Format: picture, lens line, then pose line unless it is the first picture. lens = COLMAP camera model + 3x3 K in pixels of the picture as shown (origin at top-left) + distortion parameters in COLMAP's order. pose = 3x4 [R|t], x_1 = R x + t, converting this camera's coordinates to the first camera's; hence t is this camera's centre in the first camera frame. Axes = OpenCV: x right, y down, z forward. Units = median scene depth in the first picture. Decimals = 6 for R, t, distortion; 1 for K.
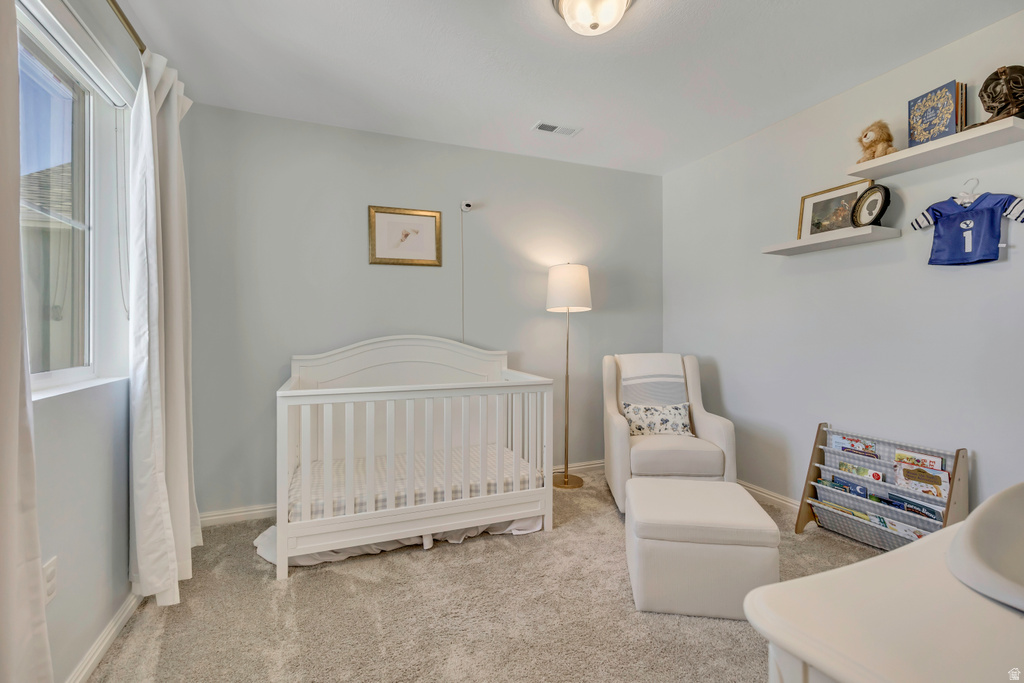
lens RADIAL K [[447.6, 0, 517.1], [0, 447.6, 336.5], [0, 0, 1]] dist [-0.001415, -0.000483]
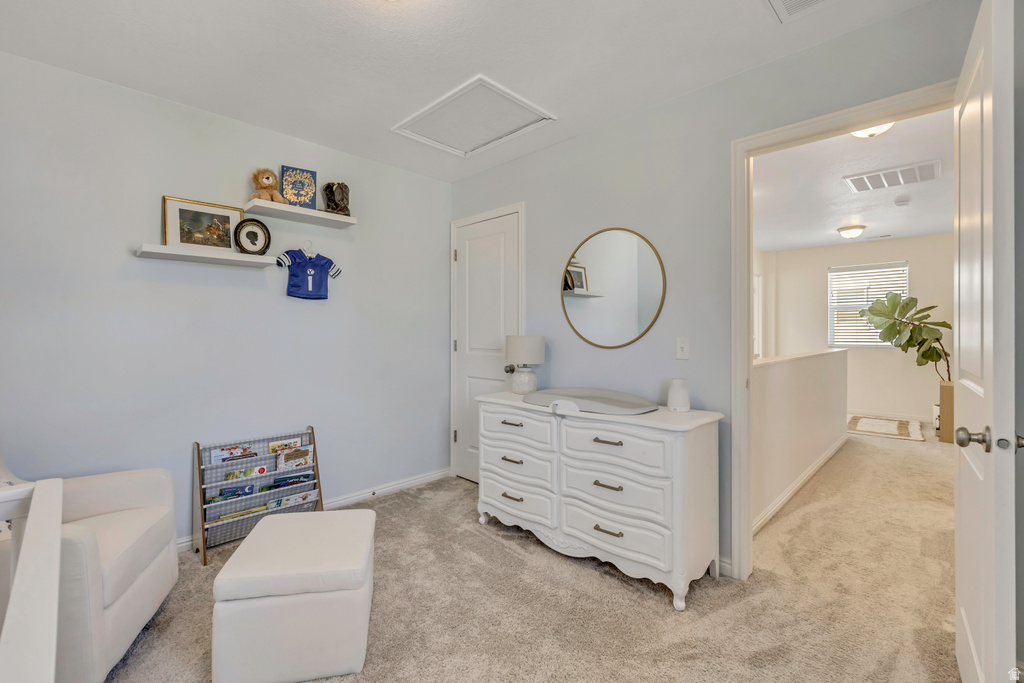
lens RADIAL K [[447.6, 0, 512.3], [0, 447.6, 337.3], [0, 0, 1]] dist [-0.001415, -0.000483]
pose [[-0.375030, -0.006258, 0.926992, -0.513435], [0.016576, 0.999772, 0.013456, -0.038639], [-0.926865, 0.020413, -0.374841, 0.813841]]
